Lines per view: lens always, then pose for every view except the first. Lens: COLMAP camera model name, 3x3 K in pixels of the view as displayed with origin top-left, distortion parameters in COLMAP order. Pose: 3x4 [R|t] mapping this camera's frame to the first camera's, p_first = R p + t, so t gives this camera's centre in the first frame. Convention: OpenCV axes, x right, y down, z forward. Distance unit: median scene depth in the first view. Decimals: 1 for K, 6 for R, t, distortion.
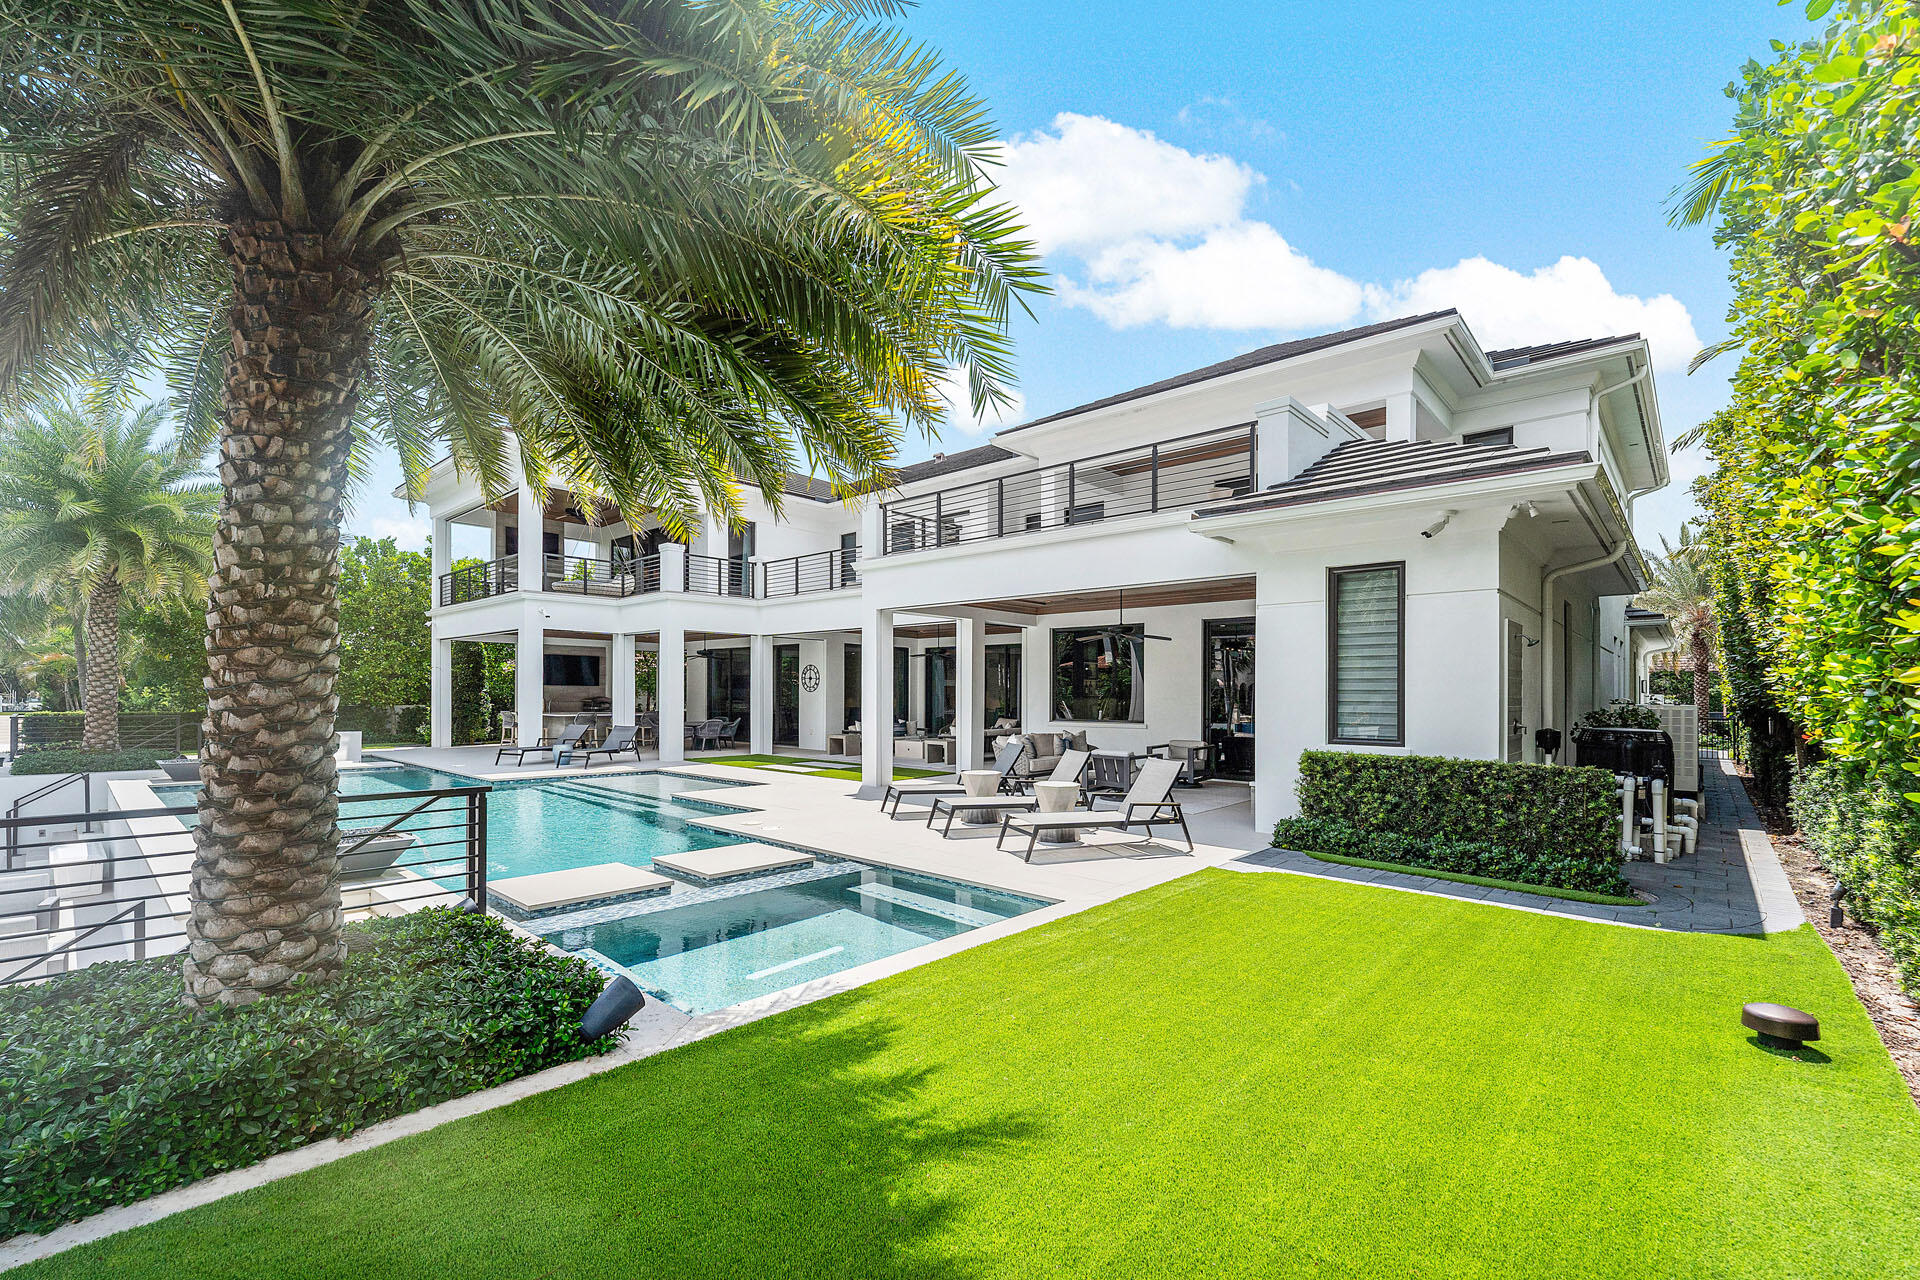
lens RADIAL K [[789.0, 0, 961.7], [0, 789.0, 694.0], [0, 0, 1]] dist [-0.013088, 0.000152]
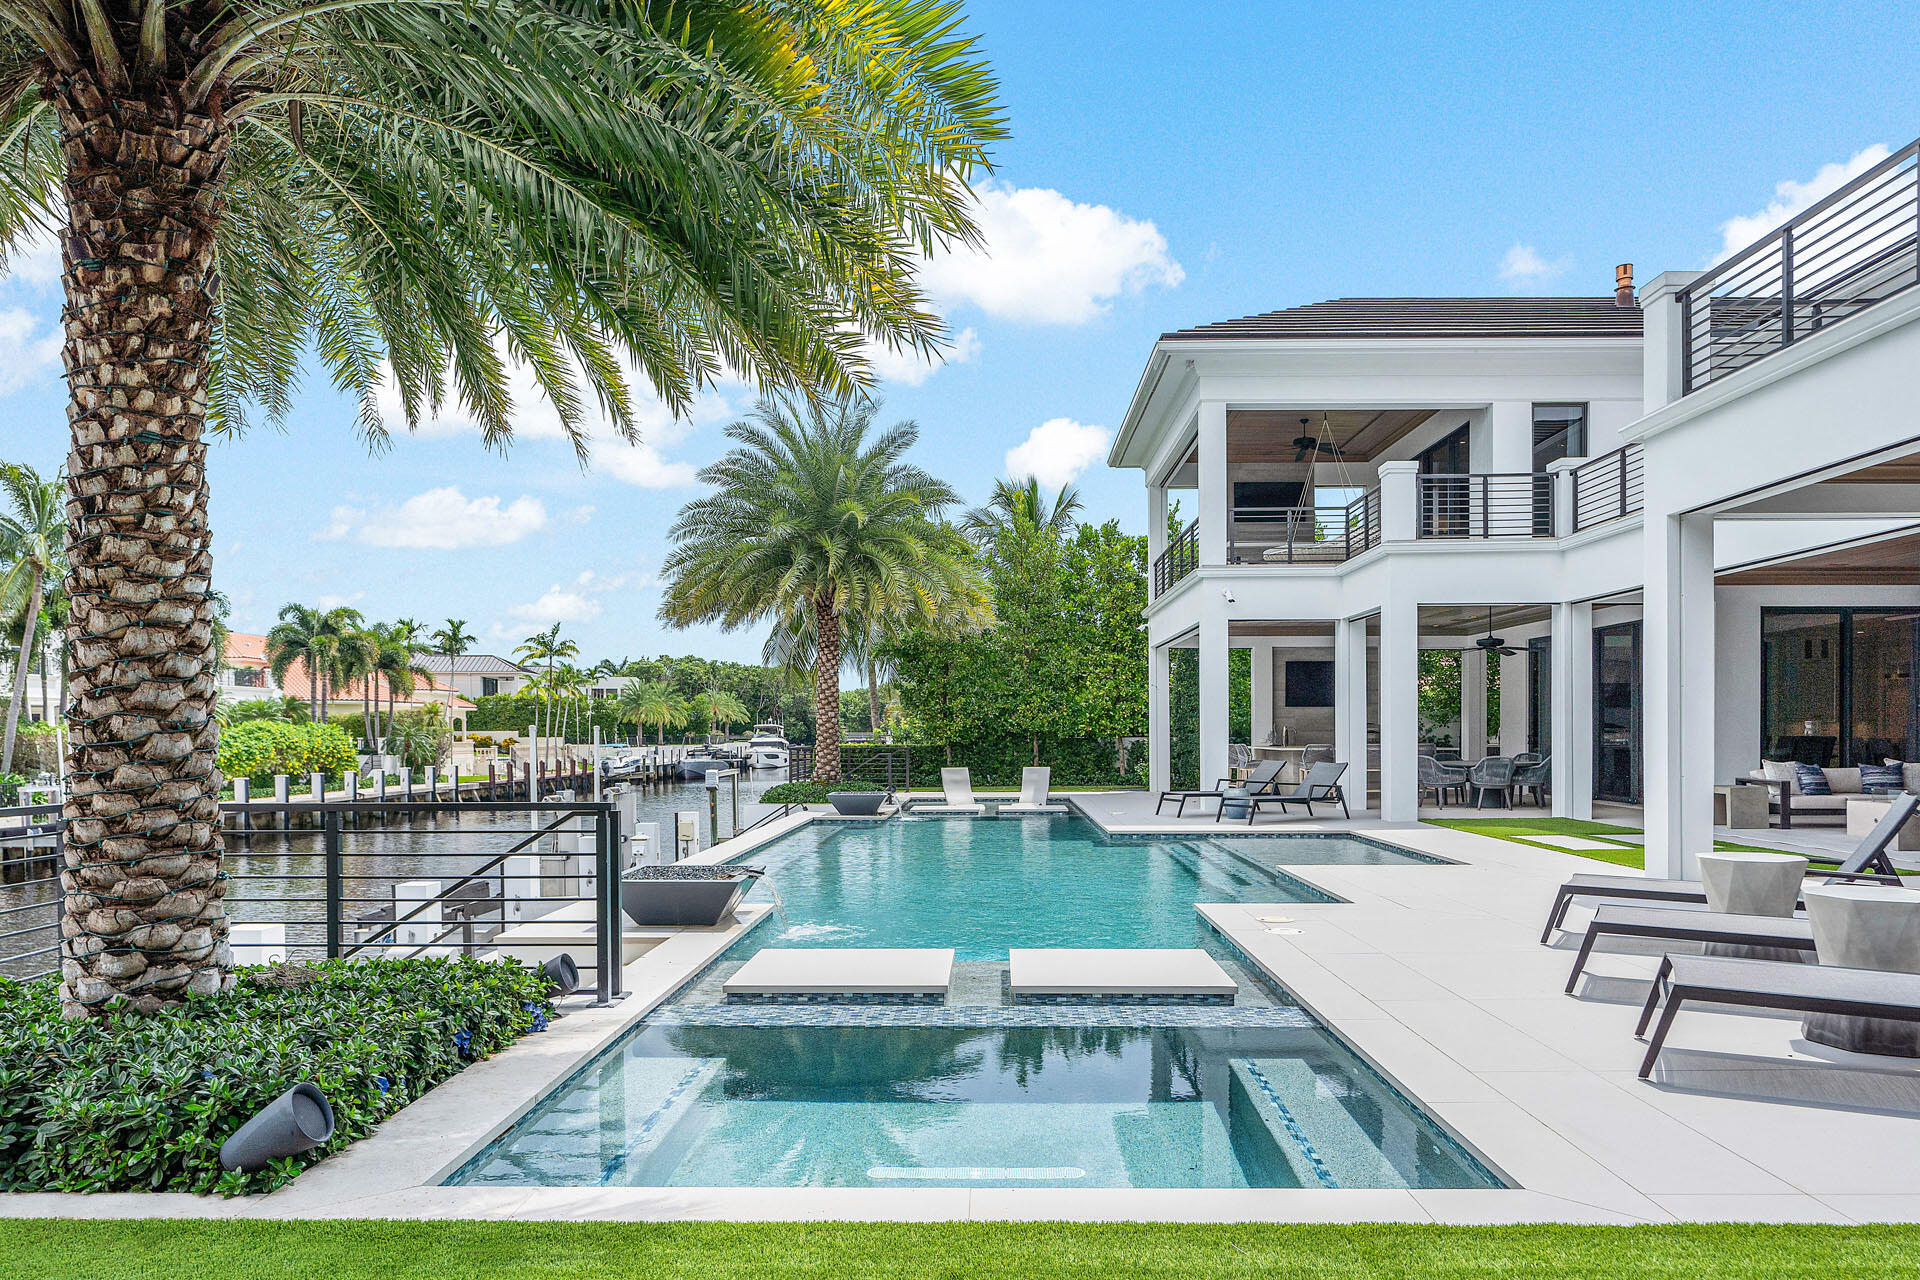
lens RADIAL K [[1220.0, 0, 961.4], [0, 1220.0, 749.2], [0, 0, 1]] dist [-0.000417, -0.001631]
pose [[0.671828, 0.003392, -0.740699, 0.301991], [0.009910, 0.999859, 0.013567, 0.040786], [0.740641, -0.016455, 0.671700, 0.353502]]
